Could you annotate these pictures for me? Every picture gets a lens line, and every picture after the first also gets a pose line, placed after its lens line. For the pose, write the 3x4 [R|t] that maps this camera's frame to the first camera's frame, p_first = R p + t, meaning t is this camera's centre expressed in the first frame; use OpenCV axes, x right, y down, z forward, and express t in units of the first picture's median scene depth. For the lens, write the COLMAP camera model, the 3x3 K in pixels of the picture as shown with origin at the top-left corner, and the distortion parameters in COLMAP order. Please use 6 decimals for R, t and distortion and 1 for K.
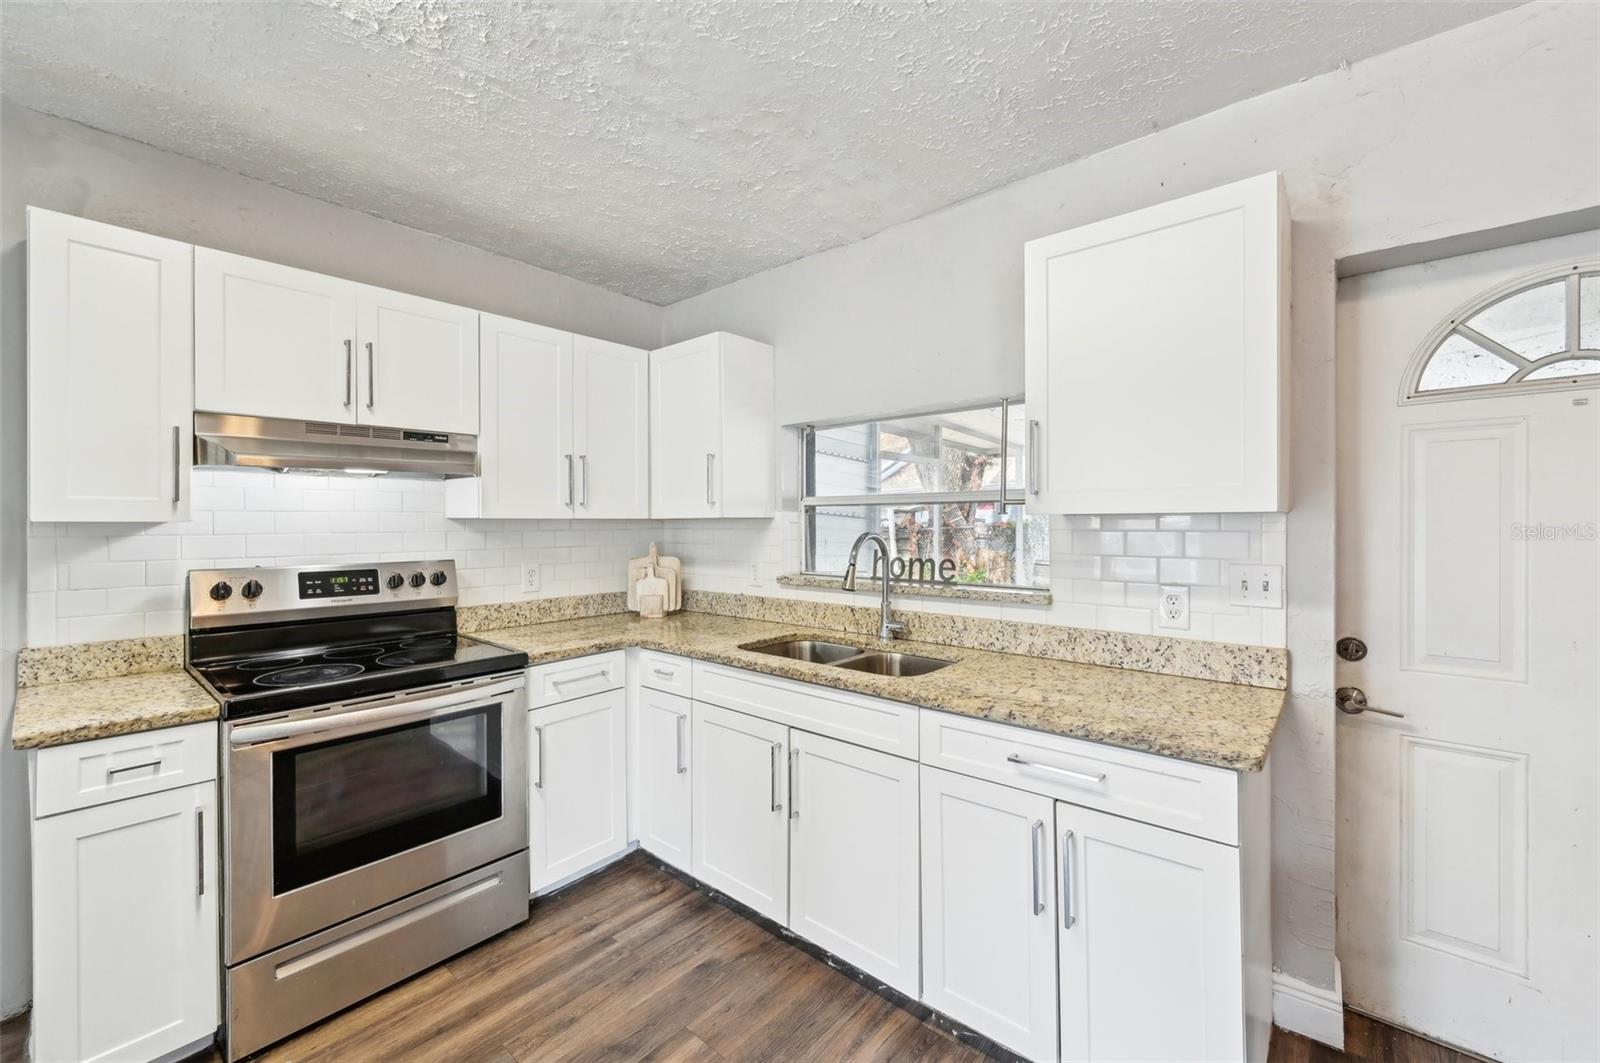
lens RADIAL K [[644.6, 0, 795.8], [0, 644.6, 498.3], [0, 0, 1]] dist [0.000632, 0.000116]
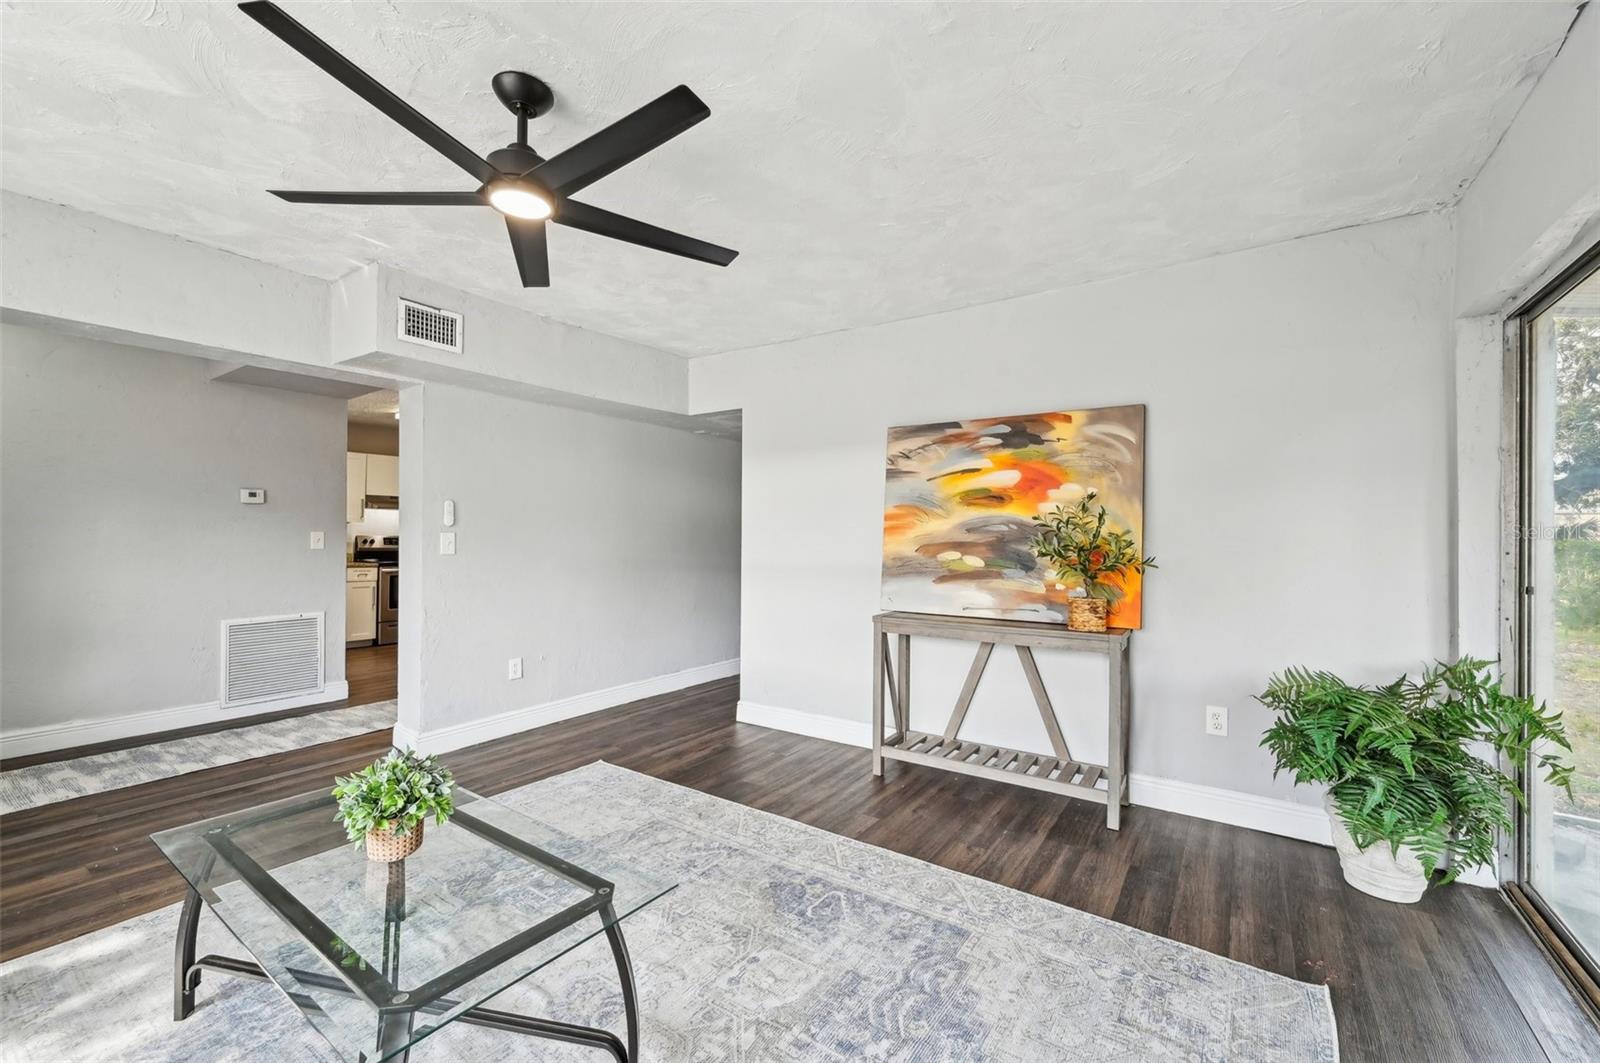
lens RADIAL K [[647.4, 0, 800.0], [0, 647.4, 531.5], [0, 0, 1]] dist [0.000743, 0.000301]
pose [[0.994287, 0.009670, 0.106301, 1.193896], [-0.012660, 0.999542, 0.027483, -0.046917], [-0.105987, -0.028672, 0.993954, -2.931626]]
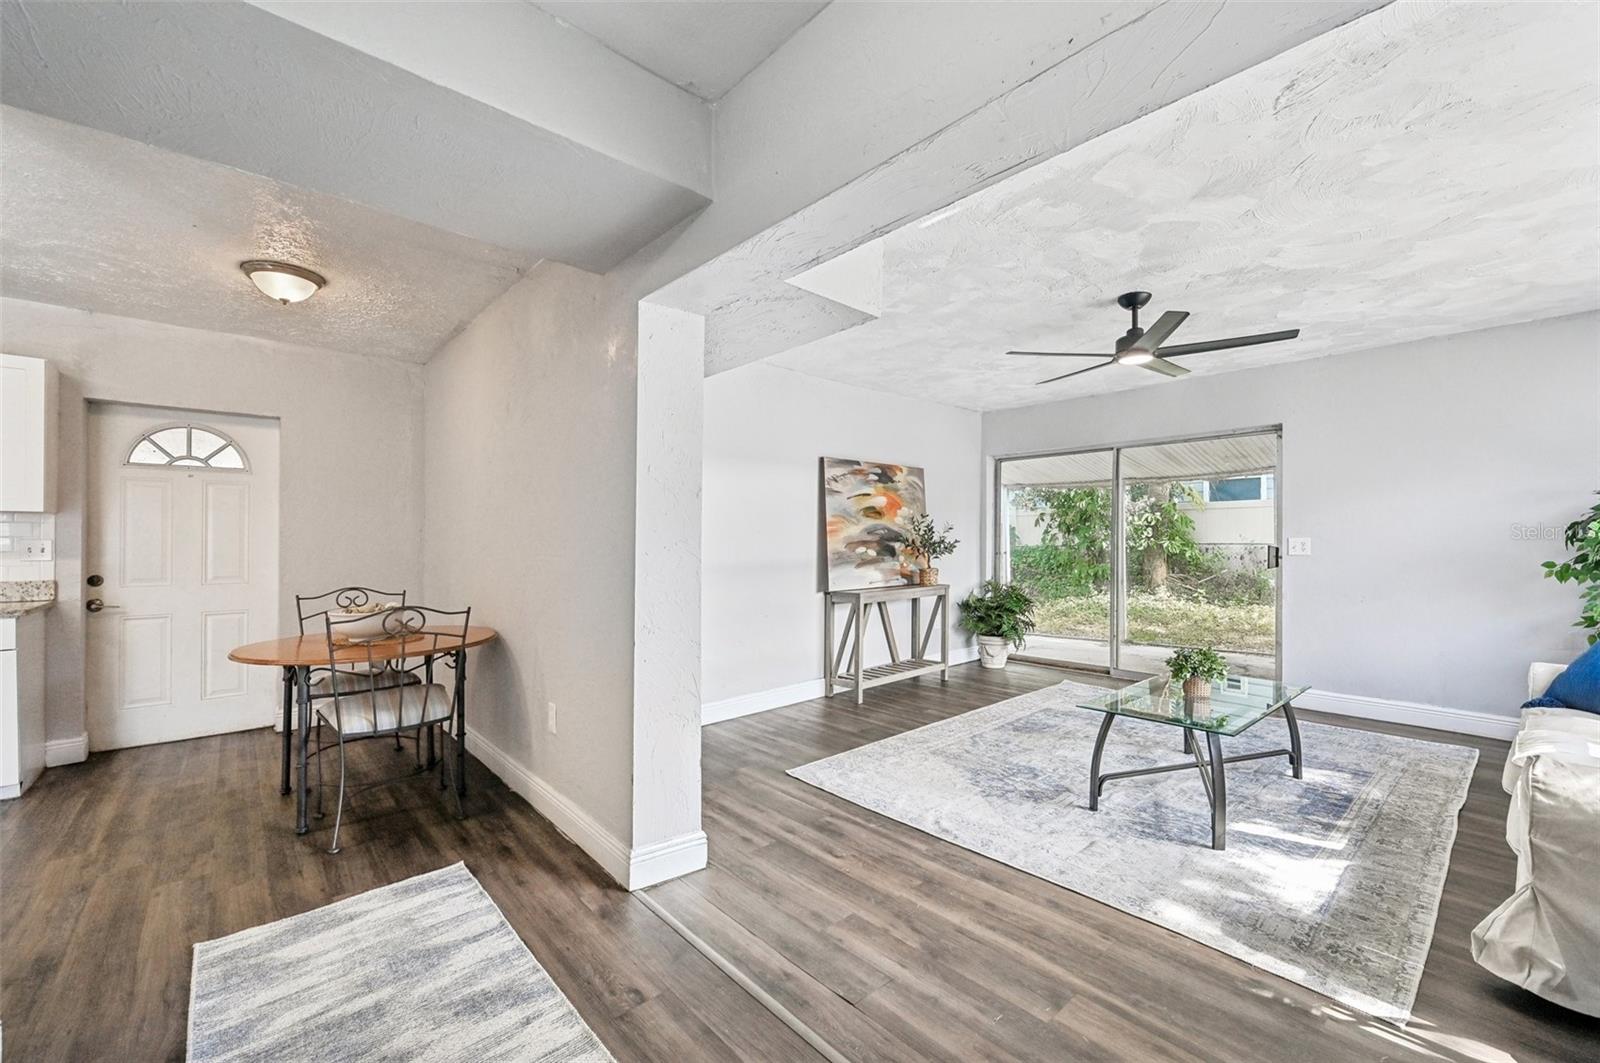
lens RADIAL K [[665.3, 0, 800.4], [0, 665.3, 552.9], [0, 0, 1]] dist [0.011173, -0.000116]
pose [[0.117137, -0.019924, 0.992916, -0.913298], [-0.031402, 0.999224, 0.023755, 0.016166], [-0.992619, -0.033963, 0.116421, -1.341527]]
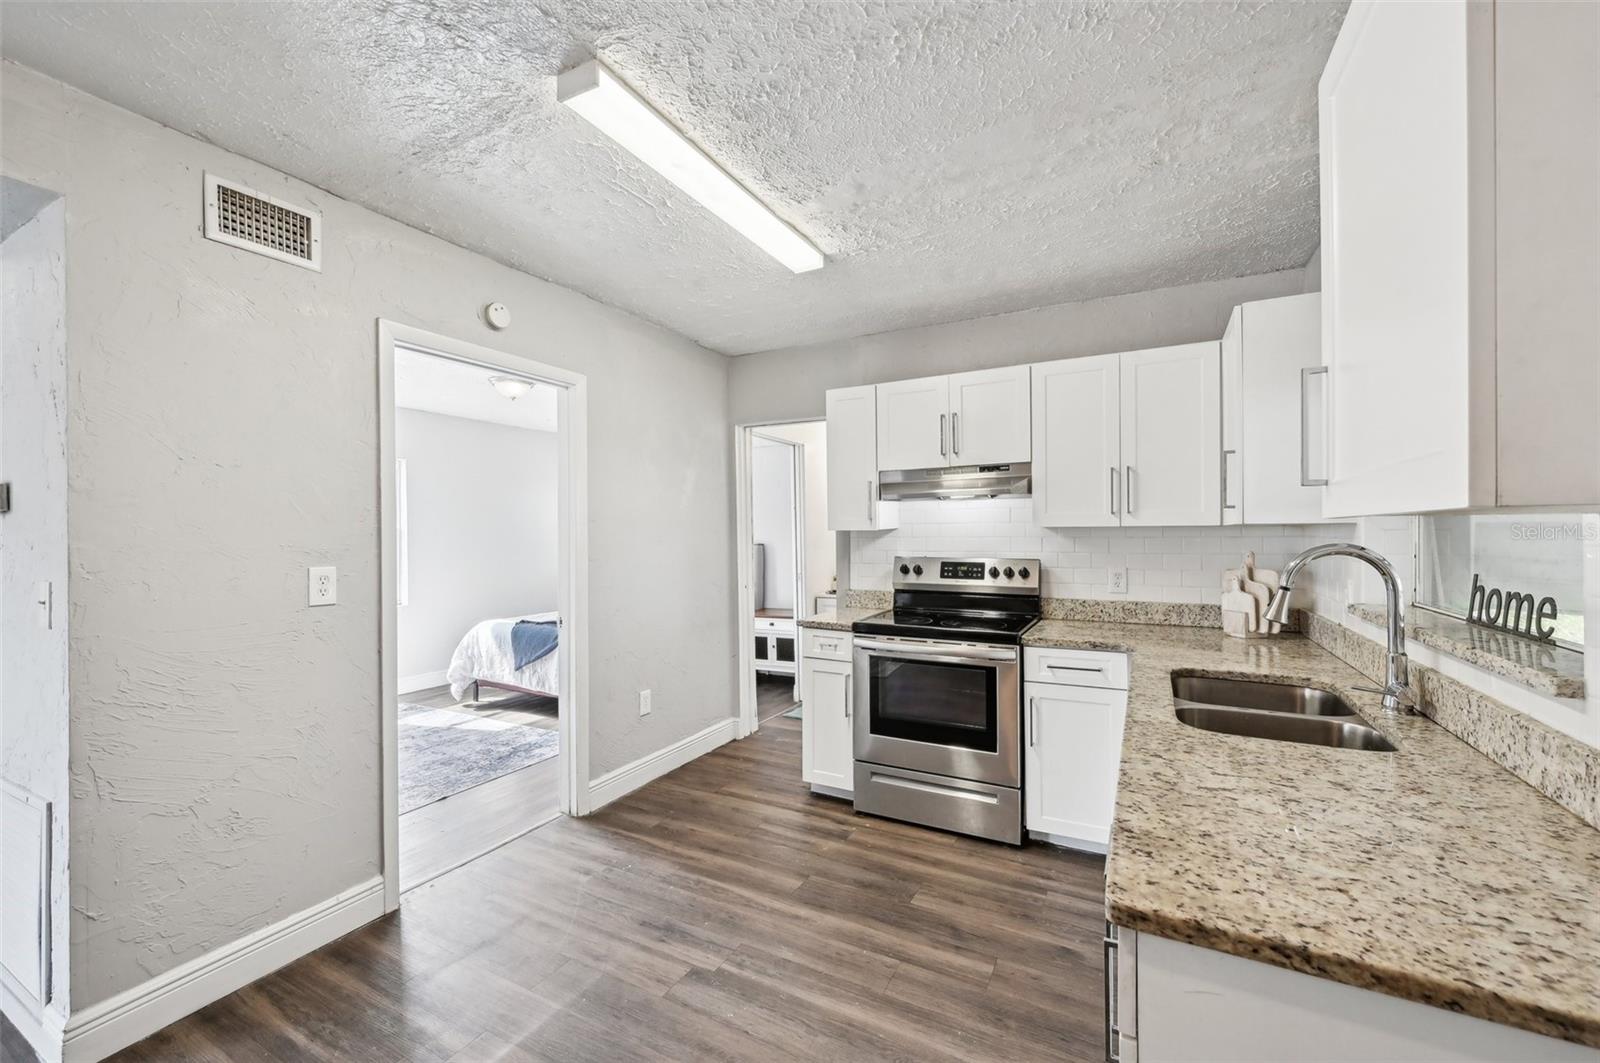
lens RADIAL K [[635.2, 0, 801.2], [0, 635.2, 489.5], [0, 0, 1]] dist [-0.000582, -0.000074]
pose [[0.217921, -0.063437, -0.973902, 0.765195], [0.040460, 0.997615, -0.055928, 0.010852], [0.975127, -0.027216, 0.219968, 0.339285]]
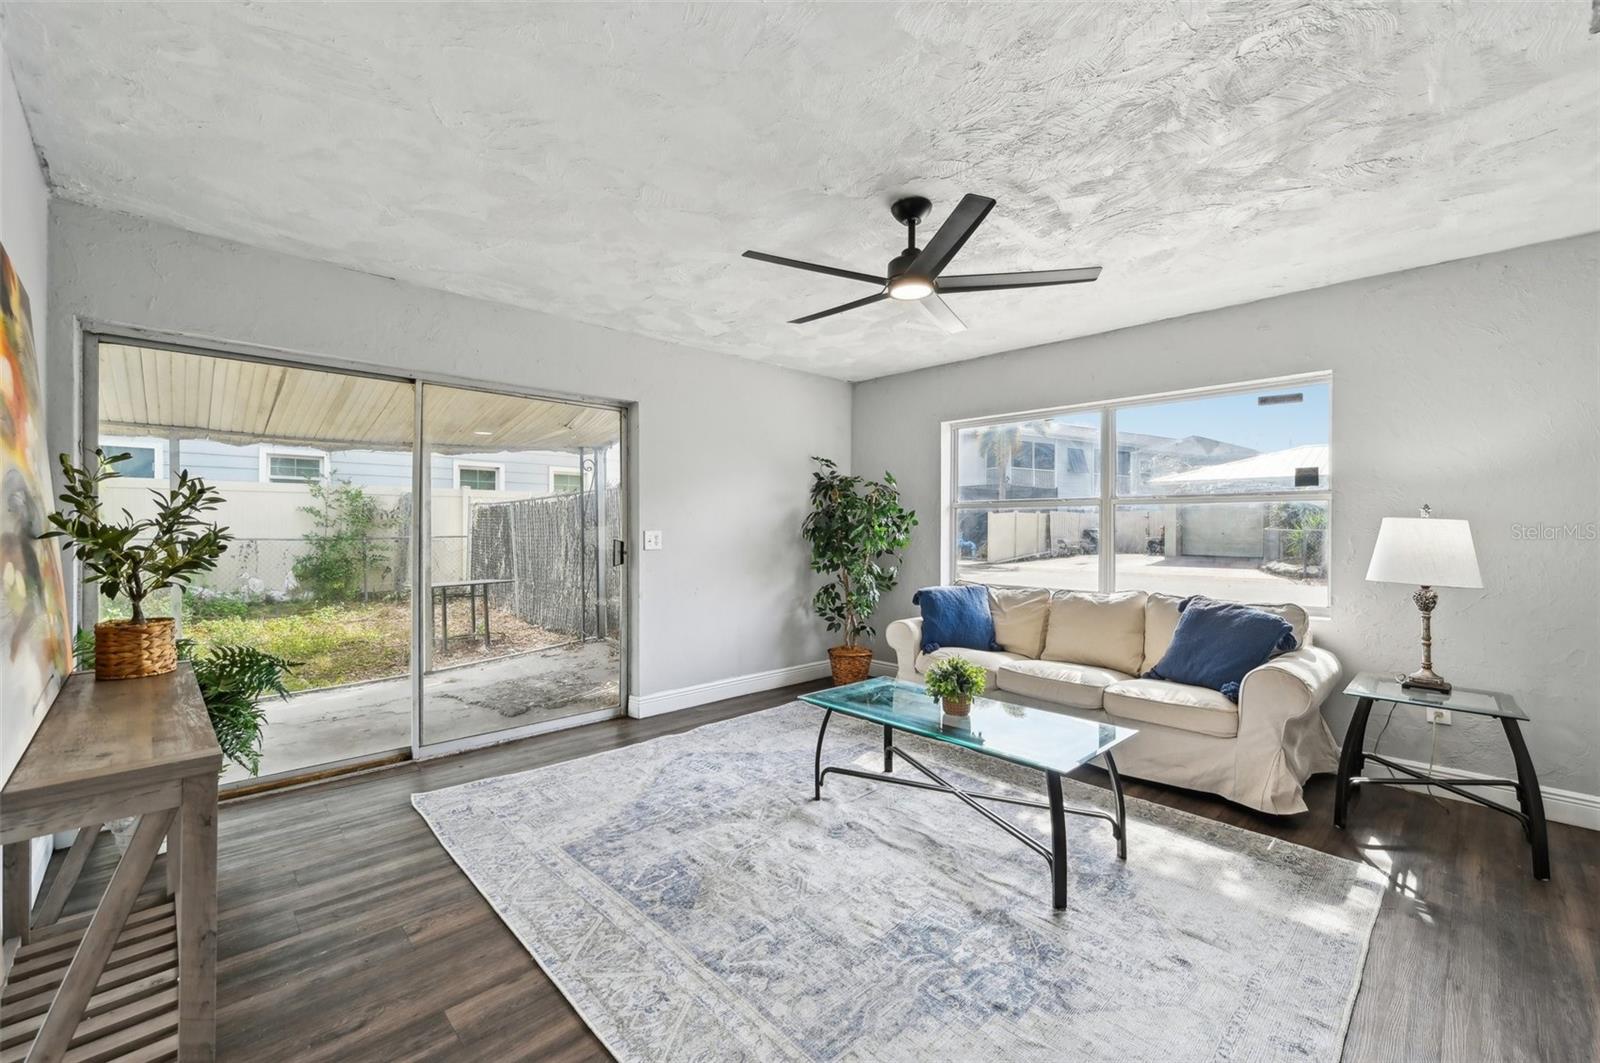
lens RADIAL K [[656.5, 0, 811.5], [0, 656.5, 527.3], [0, 0, 1]] dist [0.002246, 0.000240]
pose [[-0.997007, -0.001534, 0.077296, 0.992608], [-0.004258, 0.999375, -0.035093, 0.029184], [-0.077194, -0.035317, -0.996390, -0.713209]]
